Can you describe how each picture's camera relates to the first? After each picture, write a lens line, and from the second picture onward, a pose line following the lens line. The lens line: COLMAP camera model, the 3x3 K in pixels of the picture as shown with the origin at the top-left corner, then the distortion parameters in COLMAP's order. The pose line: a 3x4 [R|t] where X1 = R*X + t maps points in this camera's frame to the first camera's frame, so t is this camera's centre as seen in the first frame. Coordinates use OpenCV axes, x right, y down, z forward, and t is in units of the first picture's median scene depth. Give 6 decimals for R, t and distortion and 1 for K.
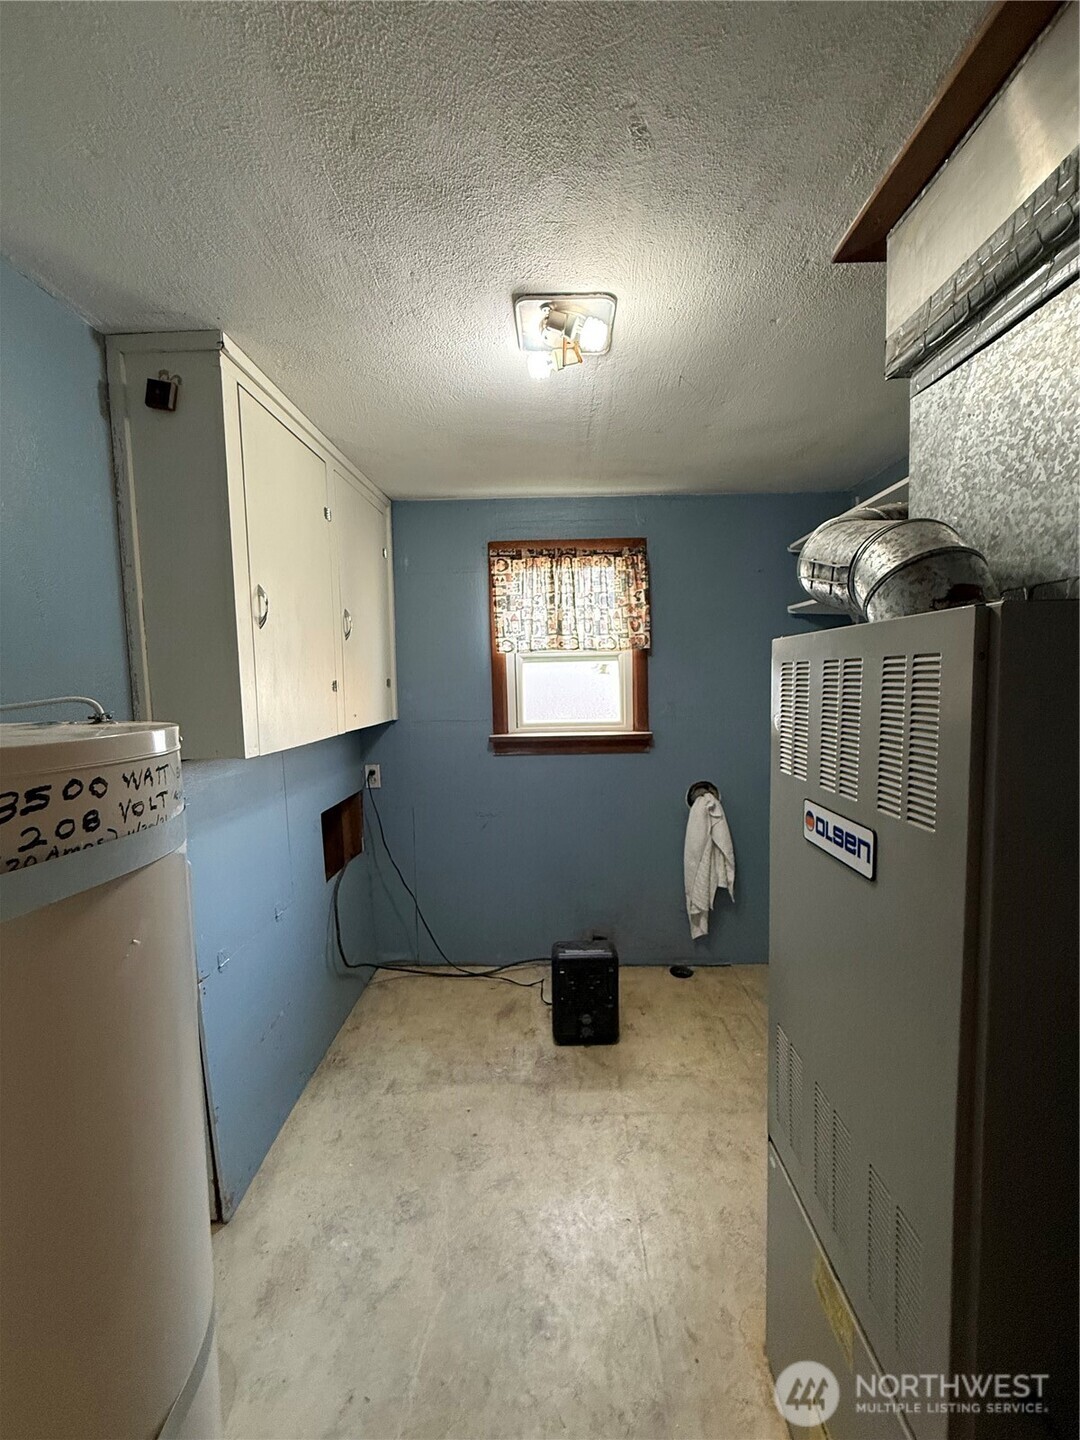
lens RADIAL K [[576.2, 0, 540.0], [0, 576.2, 720.0], [0, 0, 1]] dist [0.000150, 0.000242]
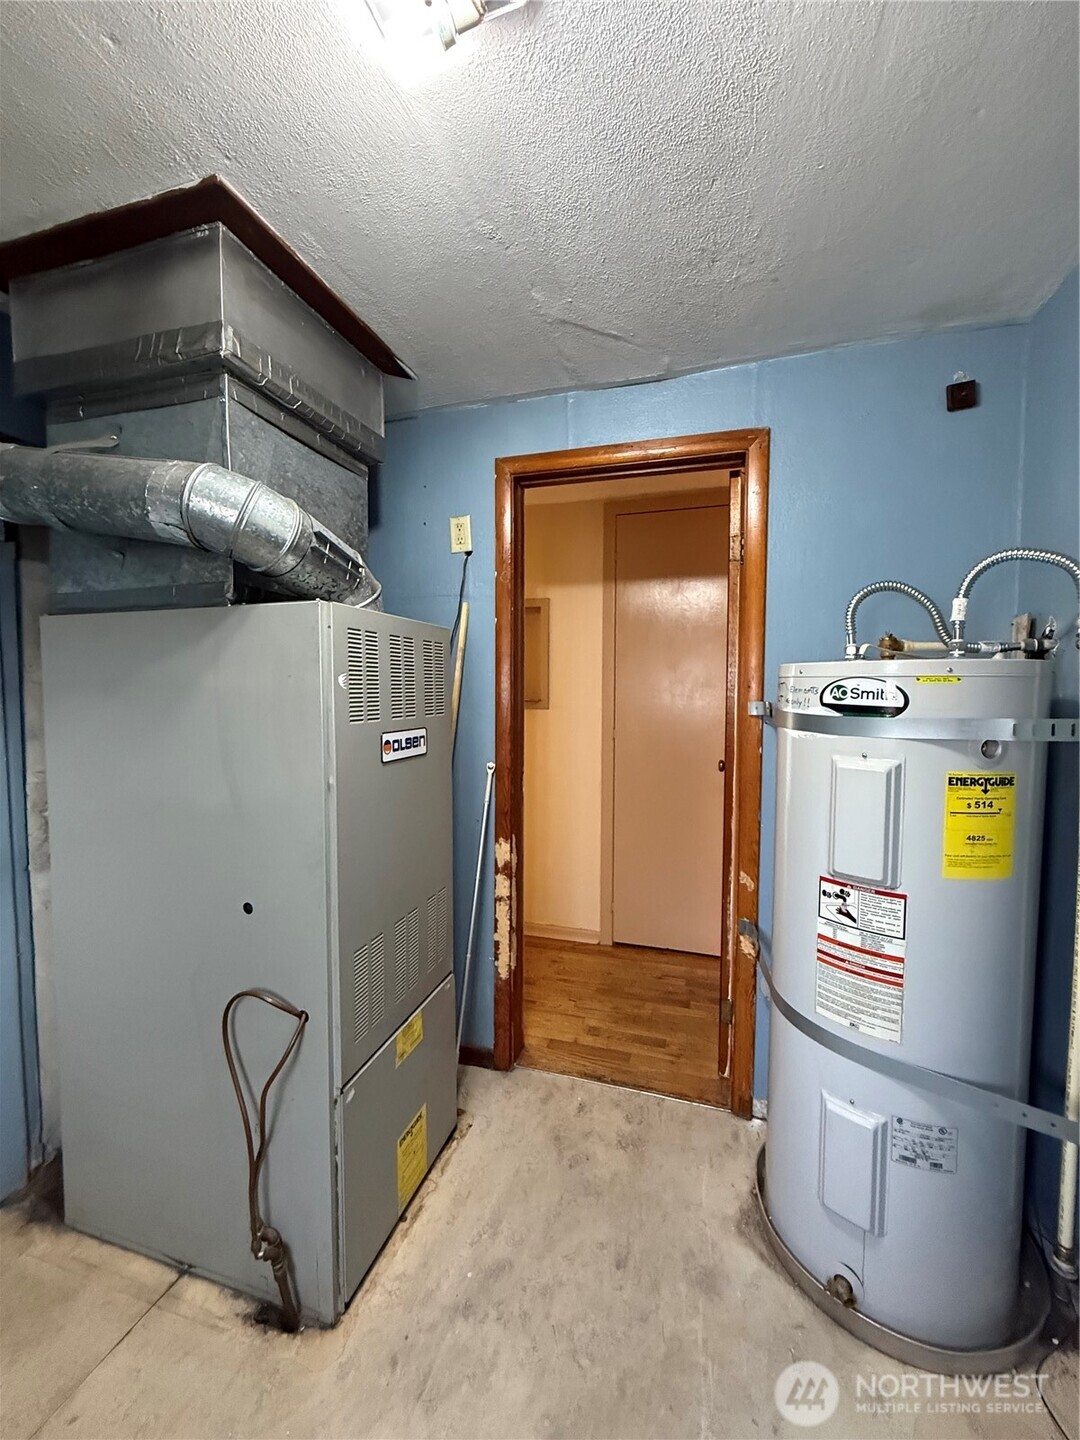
lens RADIAL K [[576.2, 0, 540.0], [0, 576.2, 720.0], [0, 0, 1]] dist [0.000150, 0.000242]
pose [[-0.959959, 0.000889, 0.280138, -0.310931], [0.035241, 0.992434, 0.117612, -0.046130], [-0.277914, 0.122775, -0.952728, 2.467013]]
